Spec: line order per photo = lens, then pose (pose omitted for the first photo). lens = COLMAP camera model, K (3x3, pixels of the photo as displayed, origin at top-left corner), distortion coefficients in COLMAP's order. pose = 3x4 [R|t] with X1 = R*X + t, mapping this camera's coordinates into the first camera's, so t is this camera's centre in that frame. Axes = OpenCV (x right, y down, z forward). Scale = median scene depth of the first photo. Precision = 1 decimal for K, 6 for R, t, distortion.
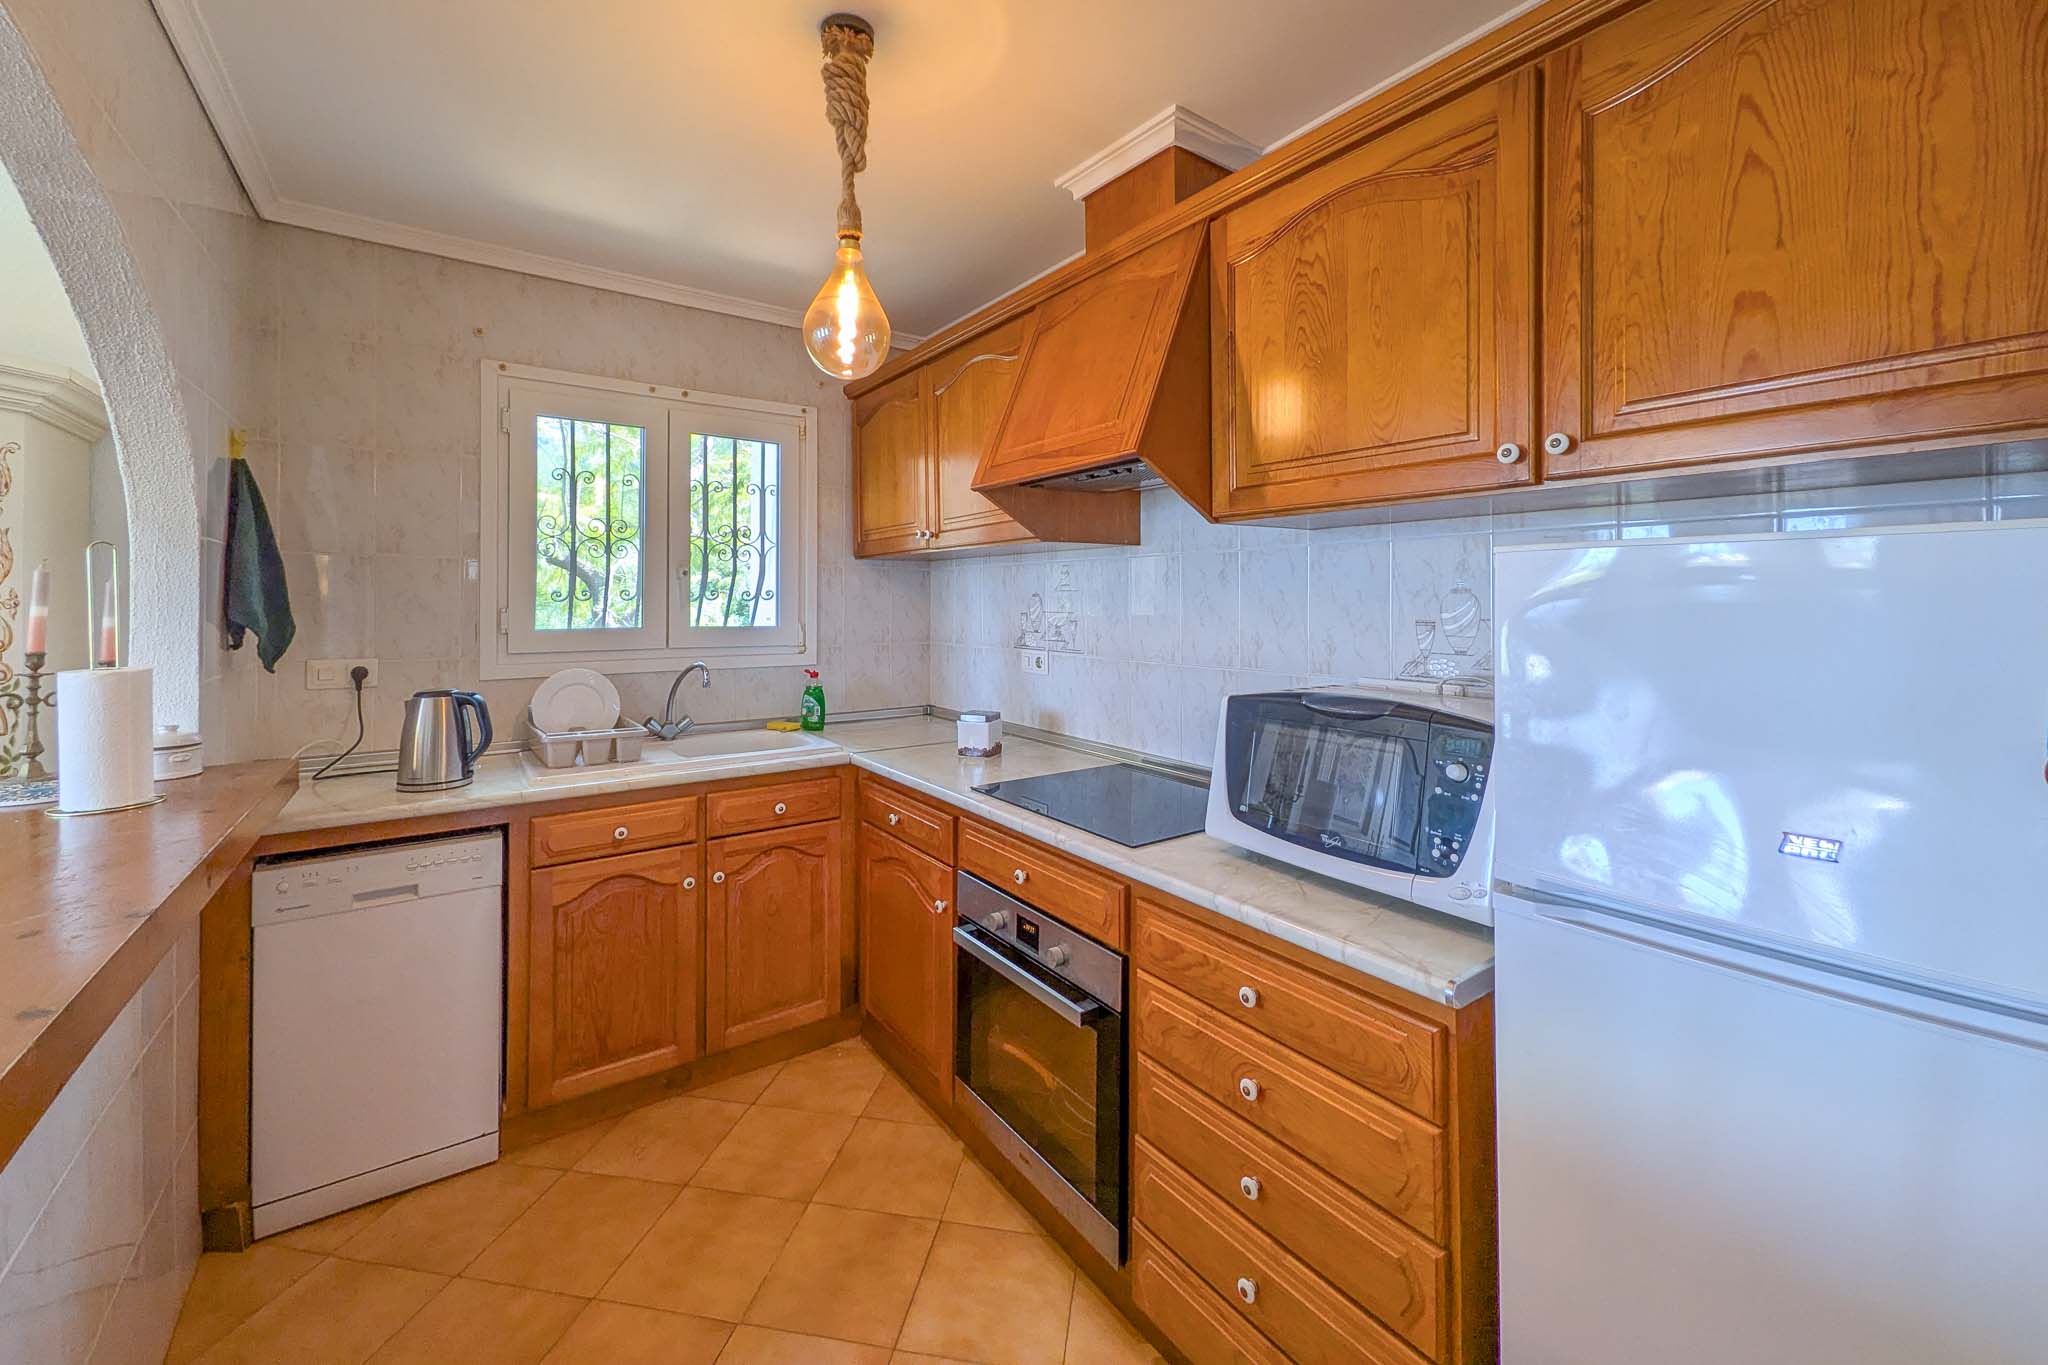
lens RADIAL K [[804.3, 0, 1025.2], [0, 804.3, 625.0], [0, 0, 1]] dist [0.001481, 0.001732]
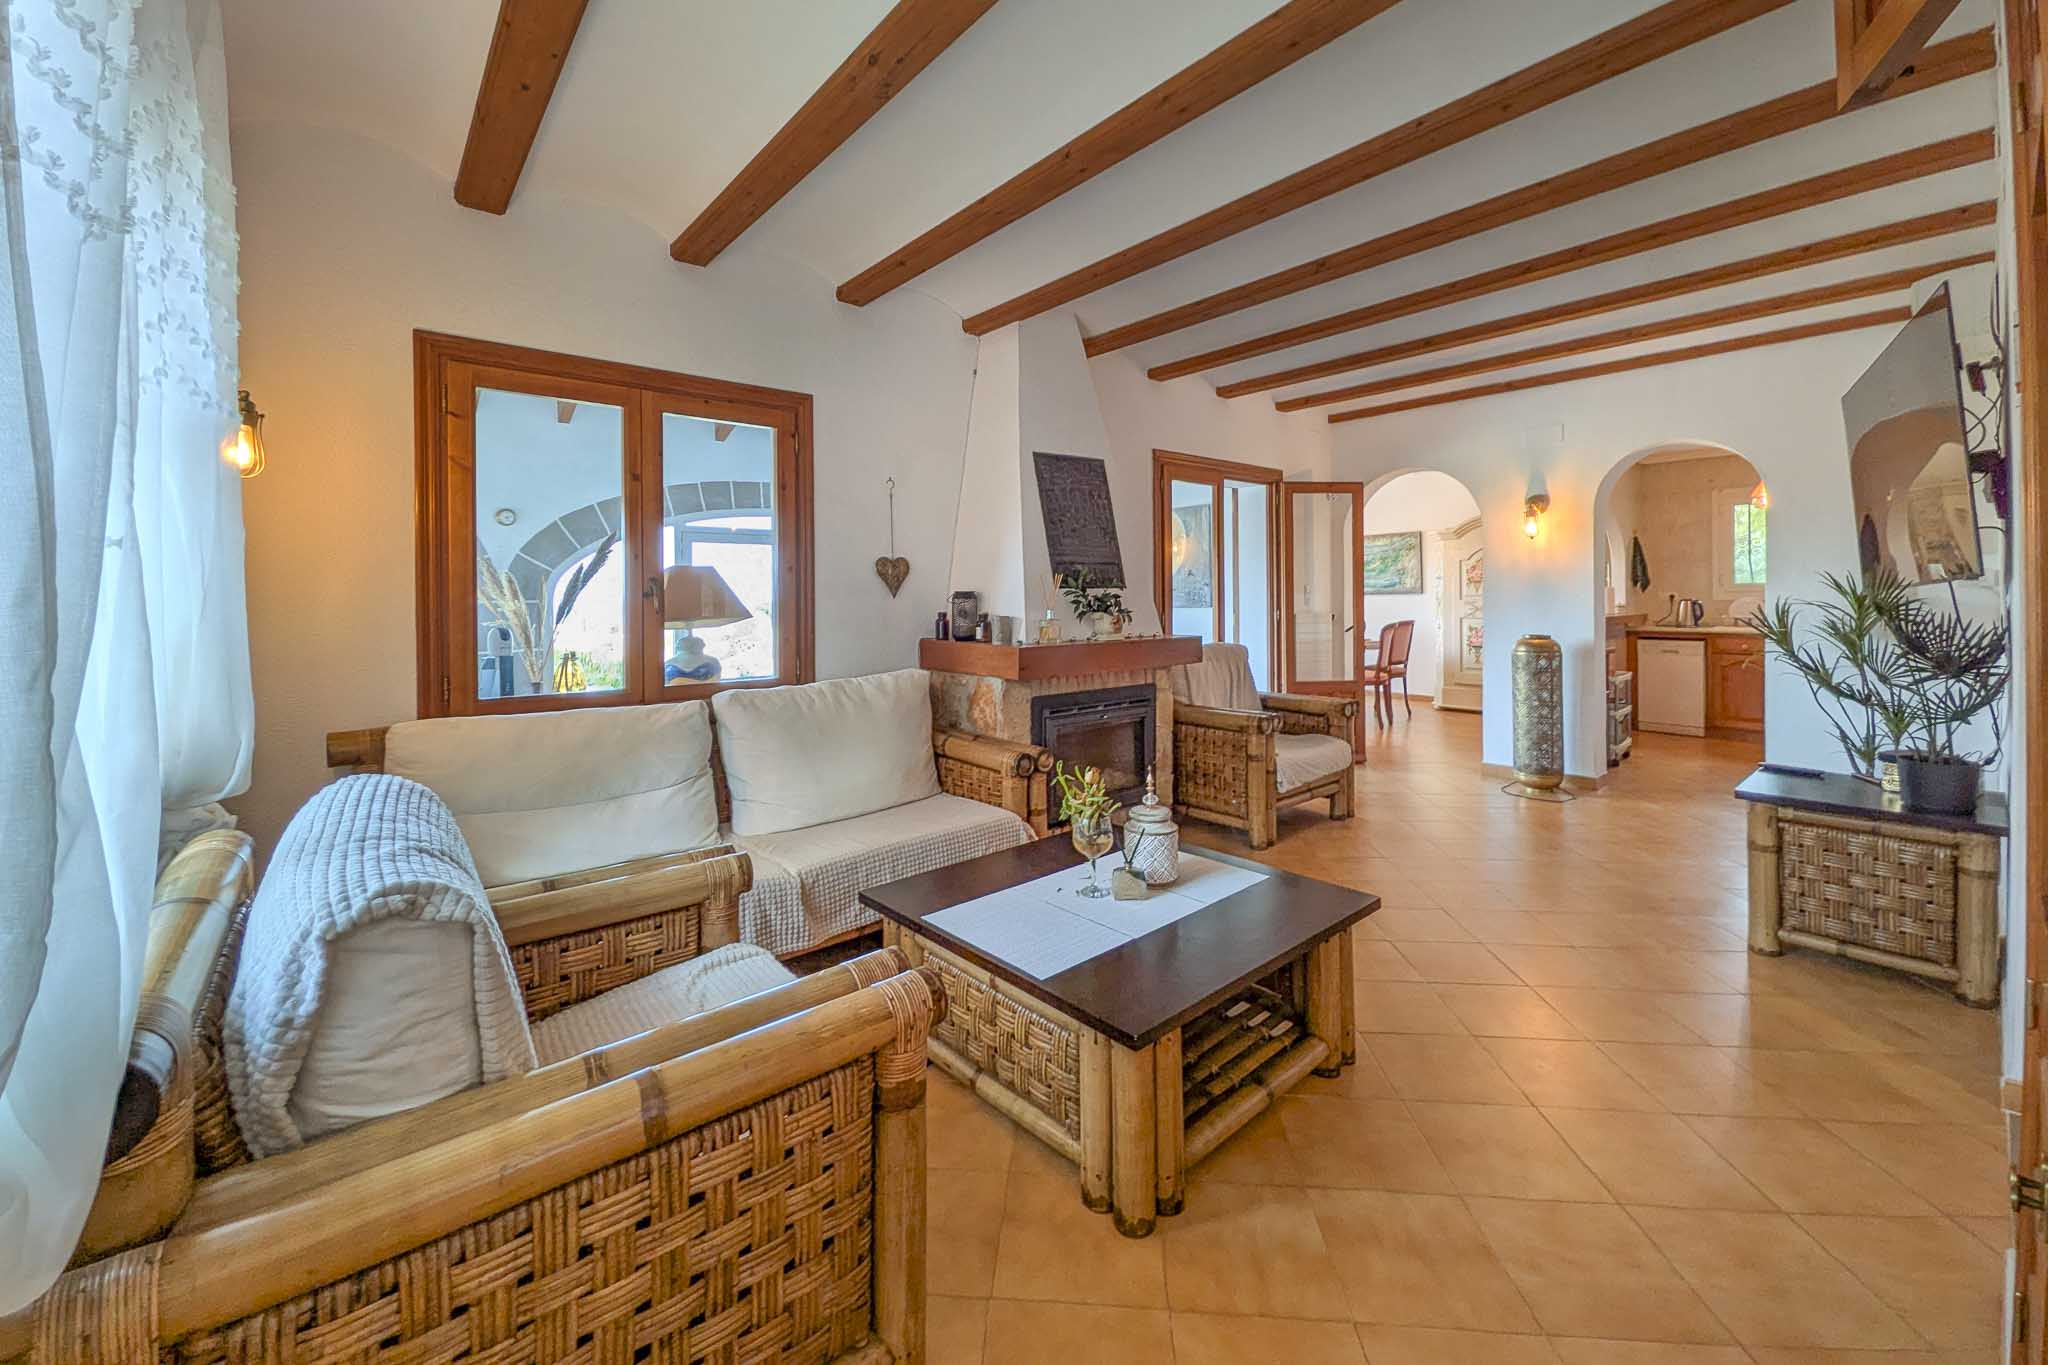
lens RADIAL K [[804.3, 0, 1054.4], [0, 804.3, 592.3], [0, 0, 1]] dist [0.001481, 0.001732]
pose [[0.098088, -0.009271, -0.995135, 2.544136], [-0.002604, 0.999951, -0.009573, 0.096027], [0.995174, 0.003530, 0.098059, -2.118700]]
